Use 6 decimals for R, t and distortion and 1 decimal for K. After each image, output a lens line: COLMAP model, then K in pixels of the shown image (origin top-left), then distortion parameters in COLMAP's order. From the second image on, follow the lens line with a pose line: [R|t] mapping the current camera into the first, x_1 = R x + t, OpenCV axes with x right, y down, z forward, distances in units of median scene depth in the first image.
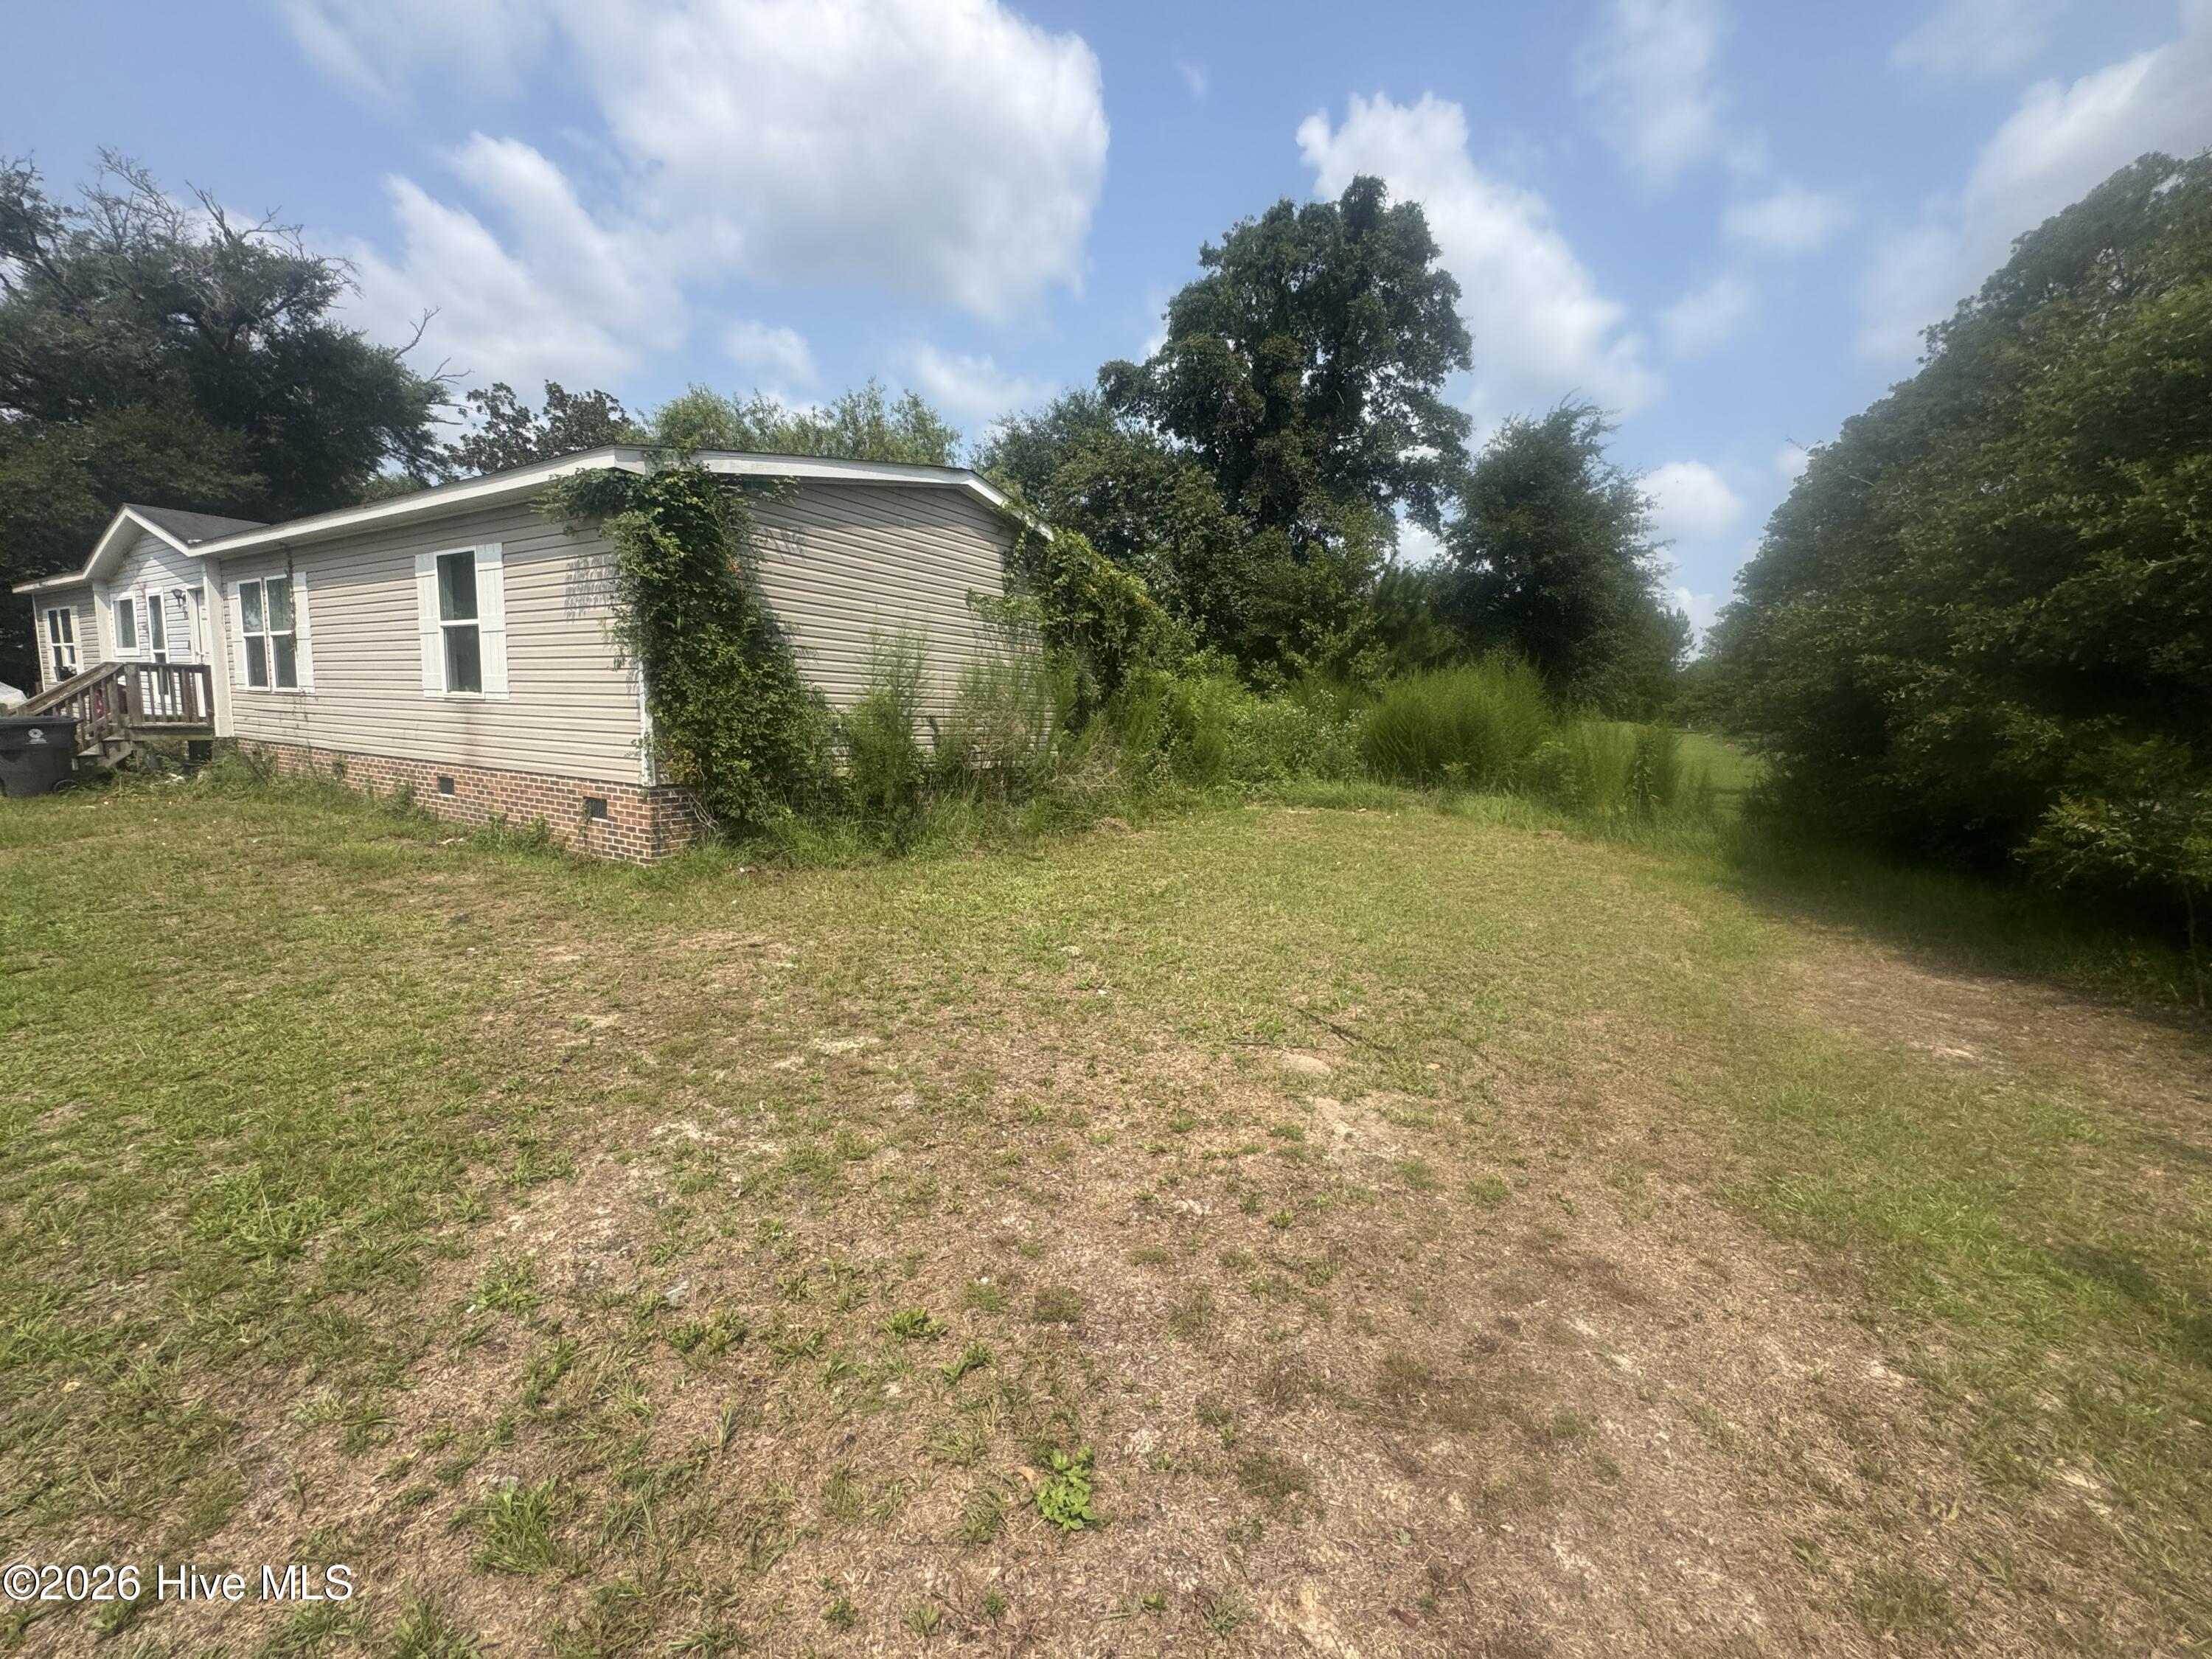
lens RADIAL K [[877.2, 0, 1106.0], [0, 877.2, 829.5], [0, 0, 1]] dist [0.002229, 0.000192]
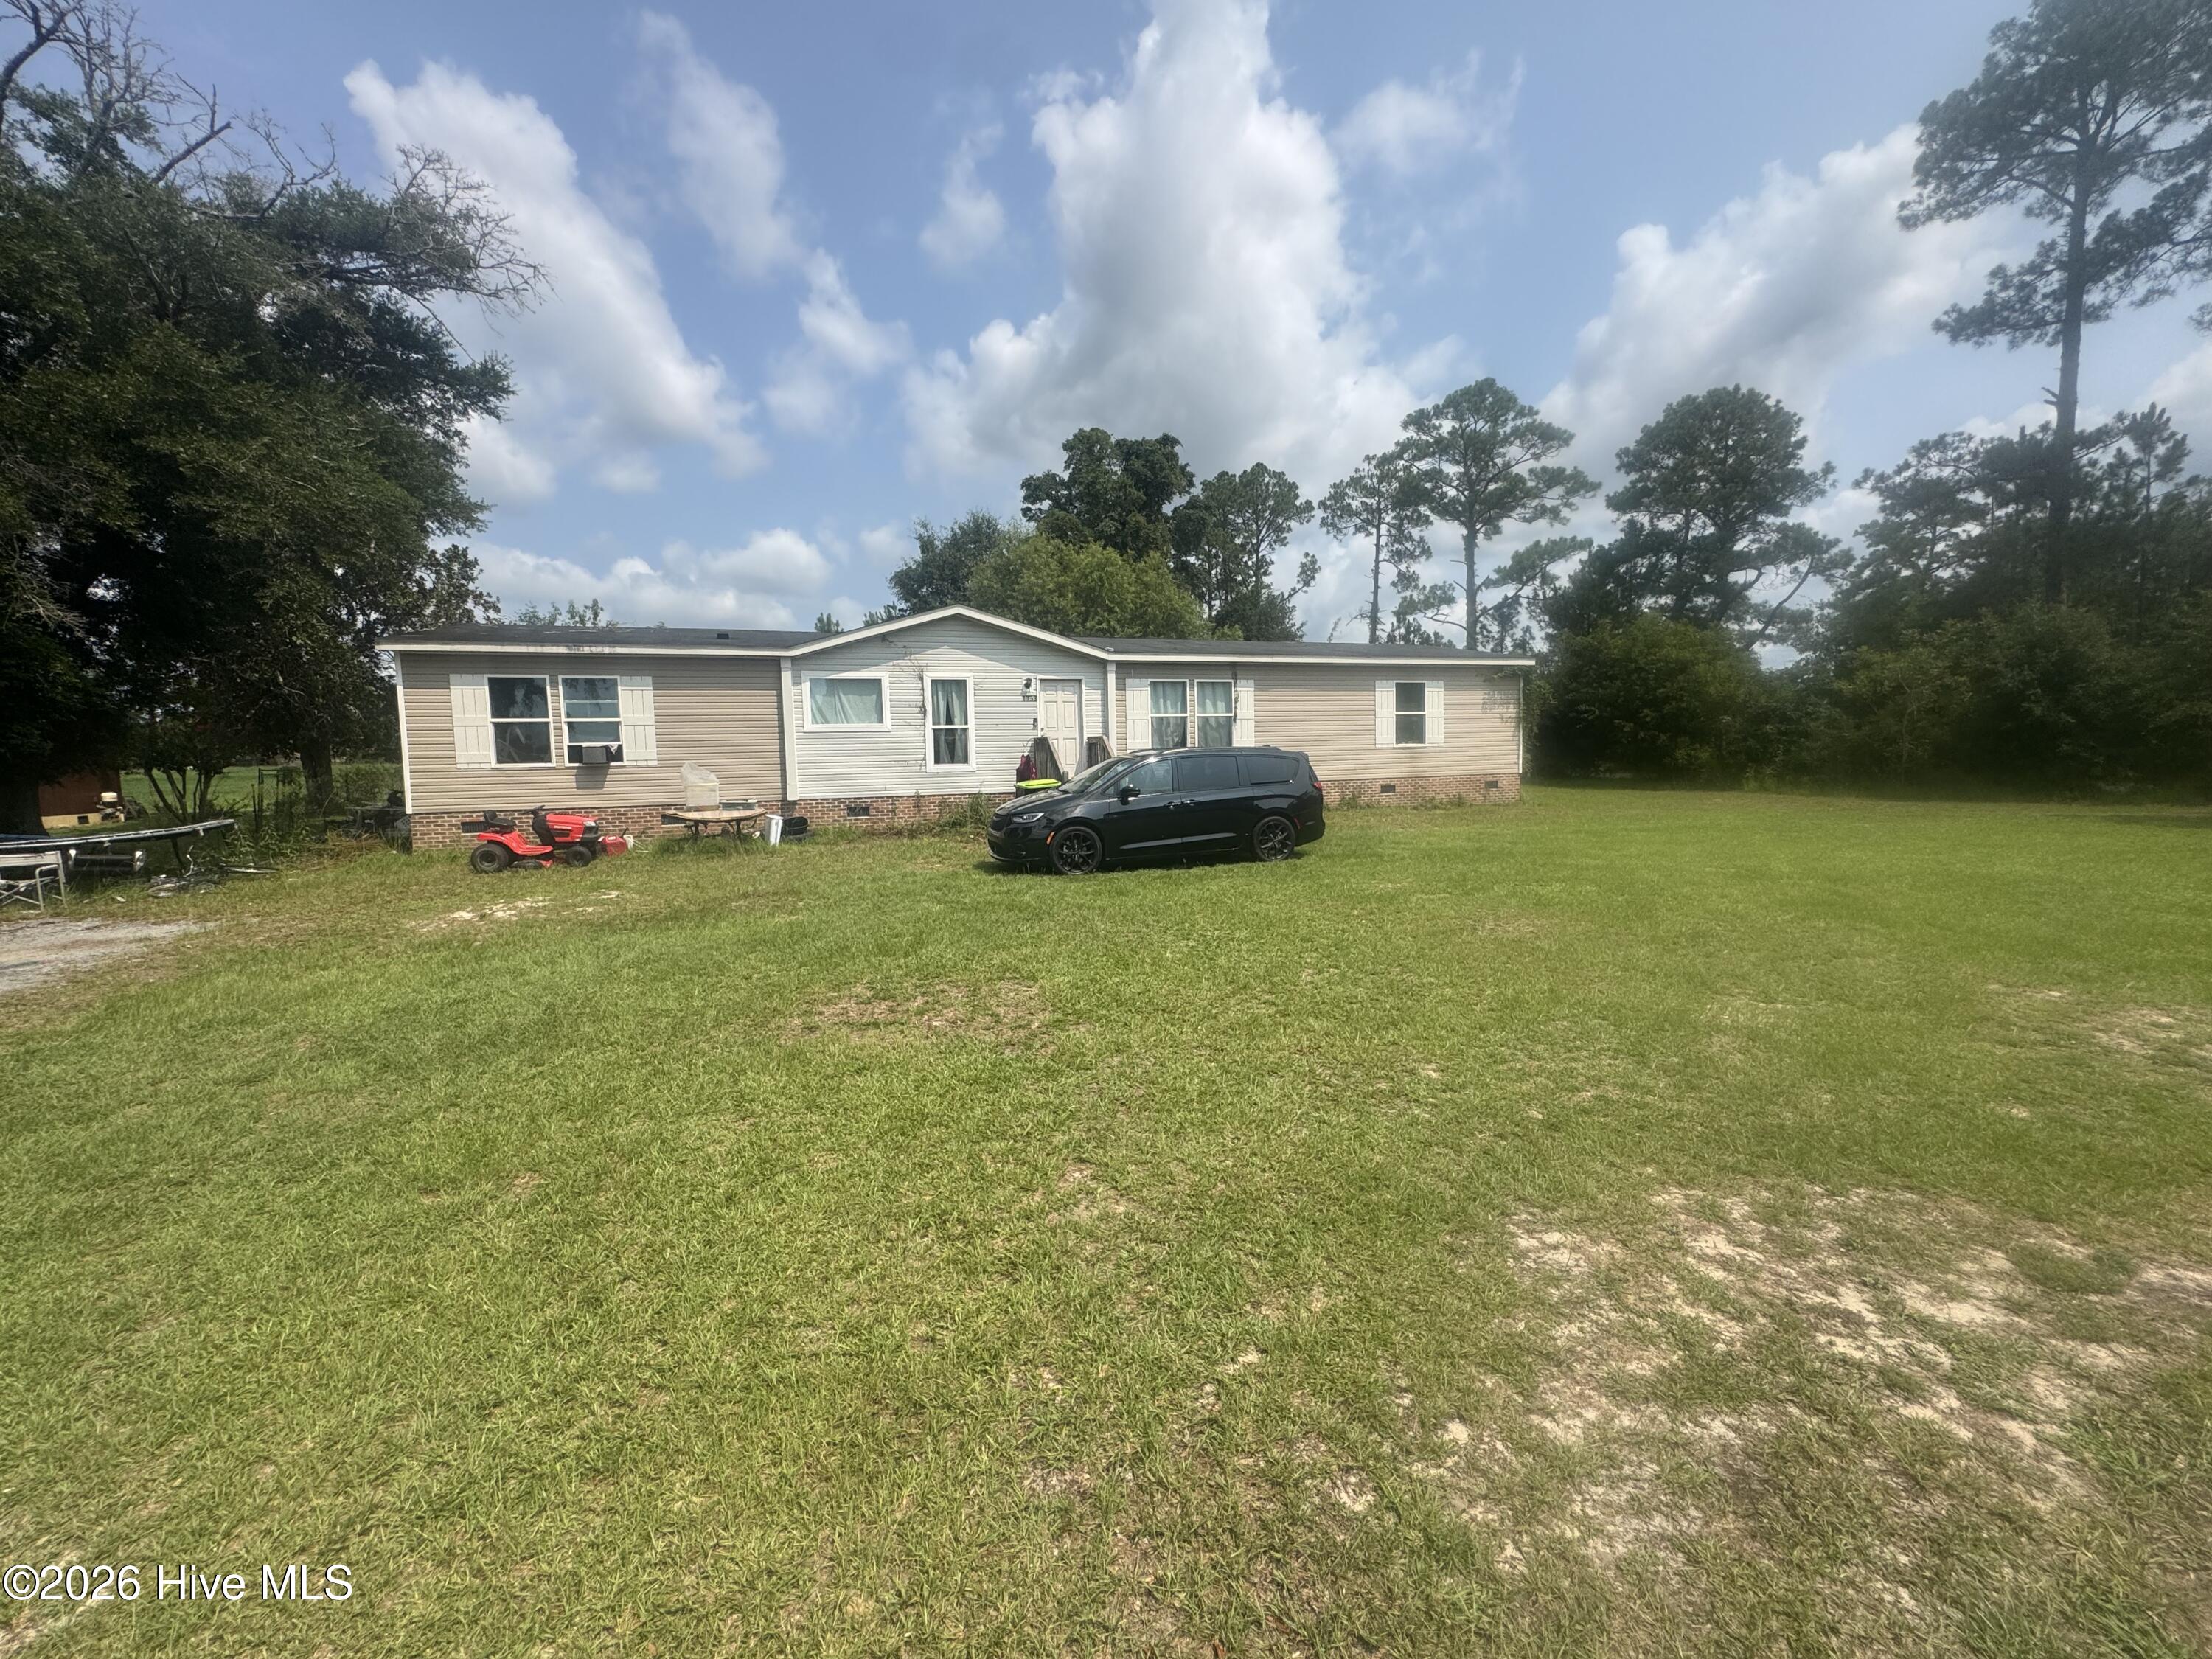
lens RADIAL K [[890.1, 0, 1106.0], [0, 890.1, 829.5], [0, 0, 1]] dist [0.001211, -0.002296]
pose [[0.628101, -0.111322, 0.770127, -2.813166], [0.143821, 0.989270, 0.025702, -0.105868], [-0.764725, 0.094617, 0.637372, 0.169888]]
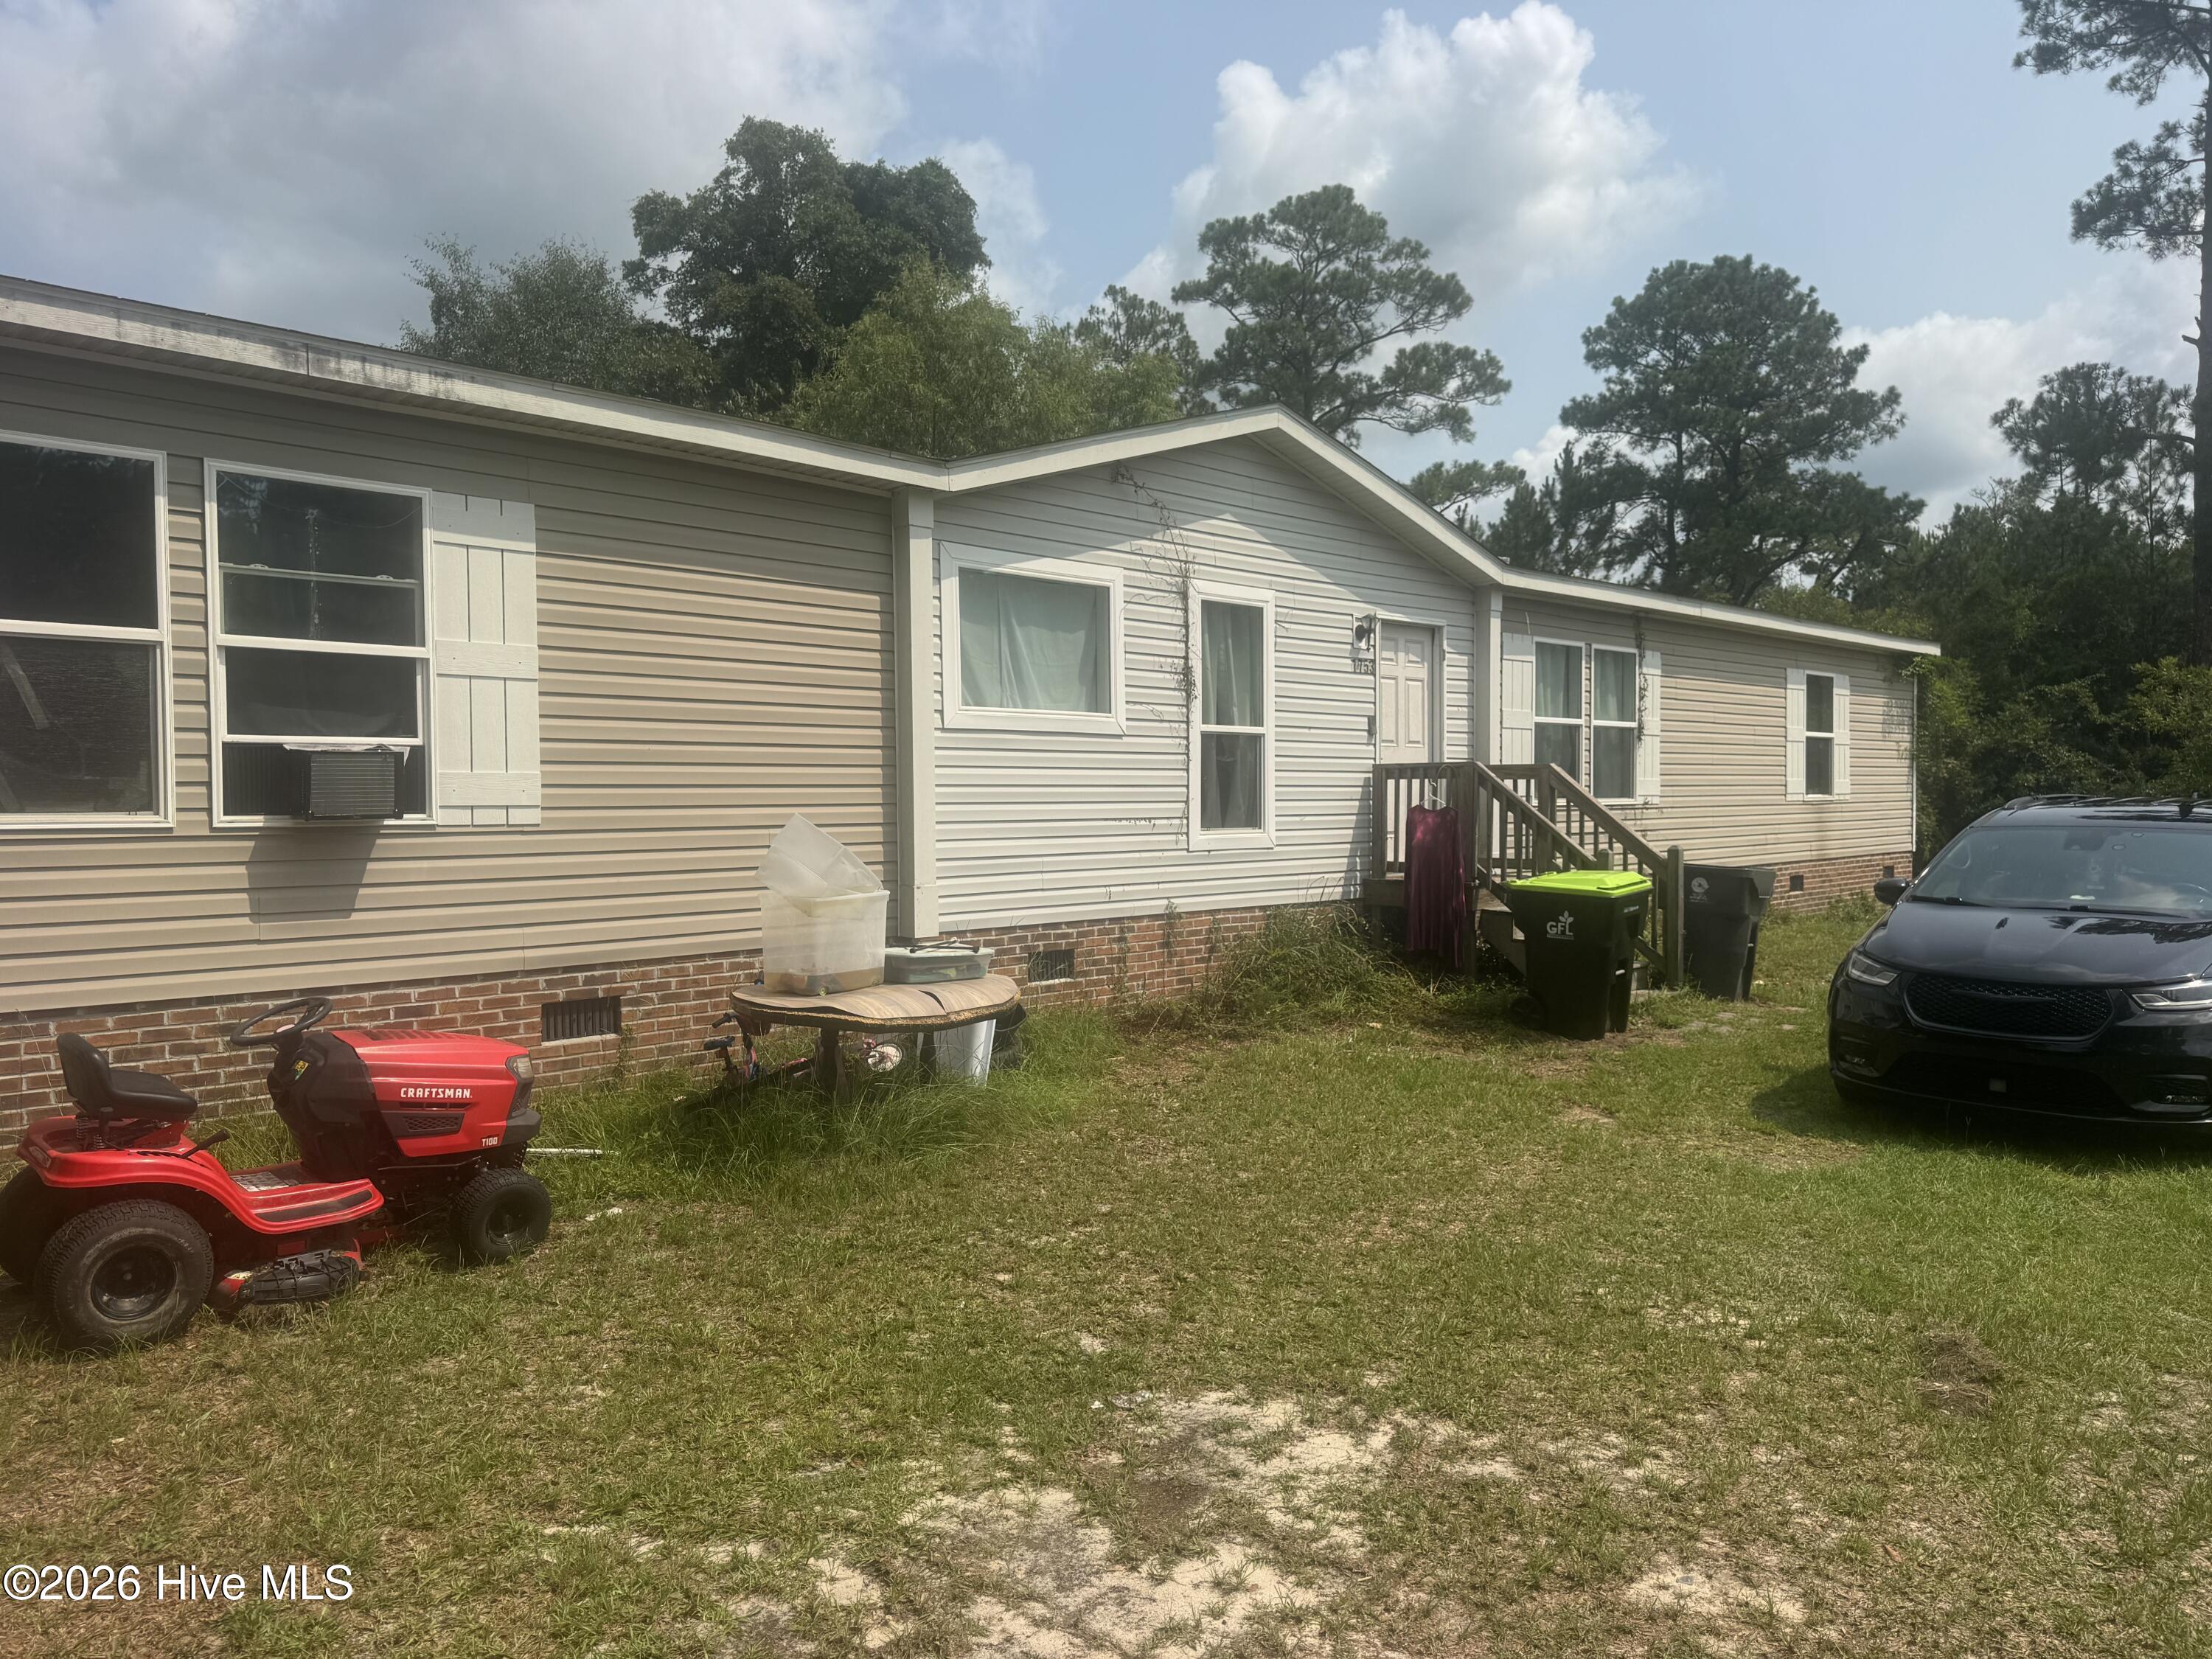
lens RADIAL K [[1546.1, 0, 1105.7], [0, 1546.1, 842.8], [0, 0, 1]] dist [0.073694, -0.083335]
pose [[0.236524, -0.063174, 0.969570, -2.762672], [0.138716, 0.989858, 0.030656, -0.270881], [-0.961673, 0.127244, 0.242888, 1.333603]]
